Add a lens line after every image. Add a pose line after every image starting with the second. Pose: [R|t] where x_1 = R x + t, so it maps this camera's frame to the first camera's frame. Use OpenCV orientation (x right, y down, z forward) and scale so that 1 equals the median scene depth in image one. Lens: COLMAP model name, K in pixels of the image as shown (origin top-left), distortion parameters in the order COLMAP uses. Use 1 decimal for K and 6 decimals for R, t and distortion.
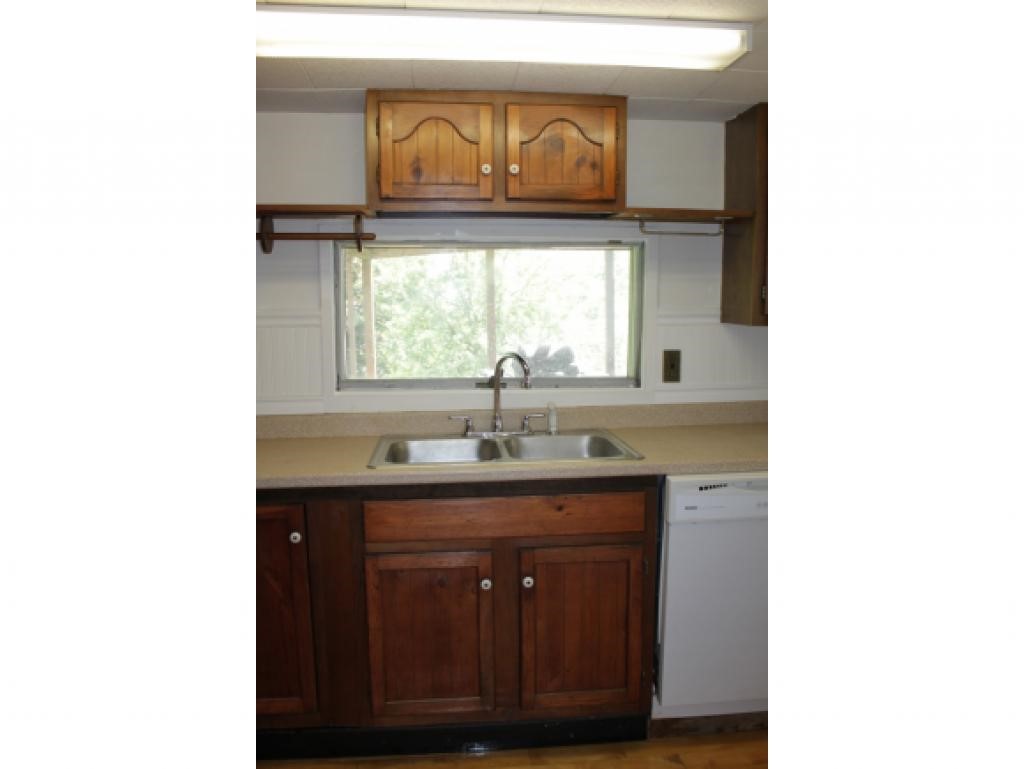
lens RADIAL K [[741.8, 0, 512.0], [0, 741.8, 384.5], [0, 0, 1]] dist [-0.131122, 0.000437]
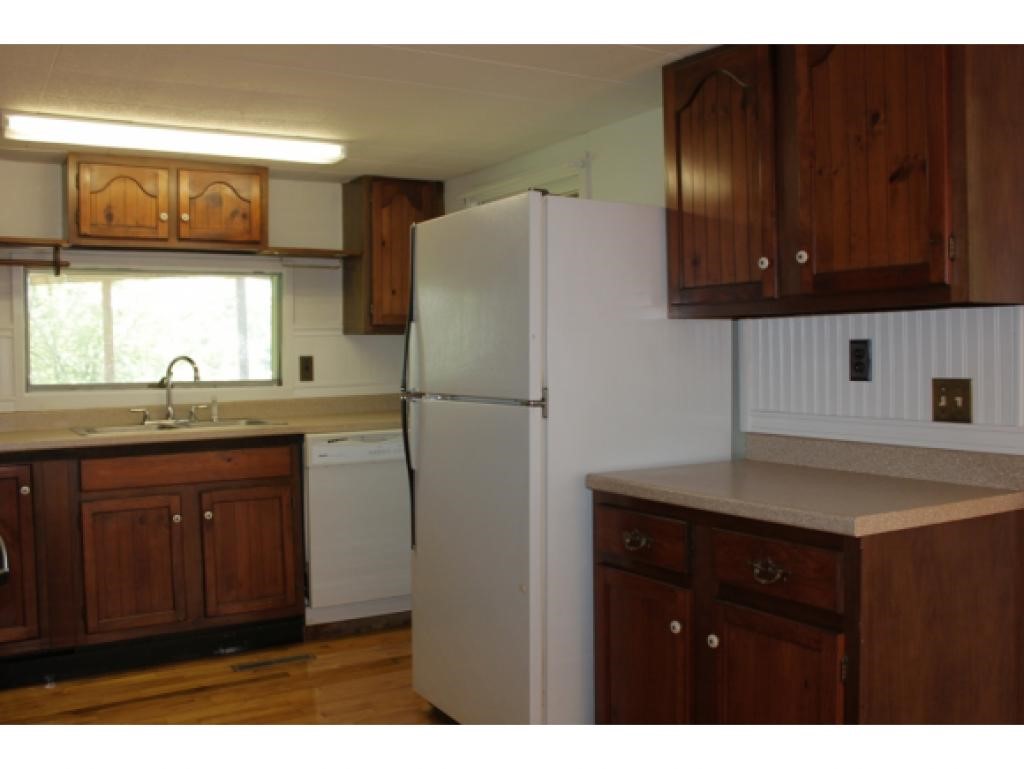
lens RADIAL K [[959.0, 0, 512.0], [0, 959.0, 384.5], [0, 0, 1]] dist [-0.068120, 0.002954]
pose [[0.913583, -0.023728, 0.405960, -0.162771], [0.056210, 0.996082, -0.068275, 0.166303], [-0.402749, 0.085193, 0.911337, -0.808074]]
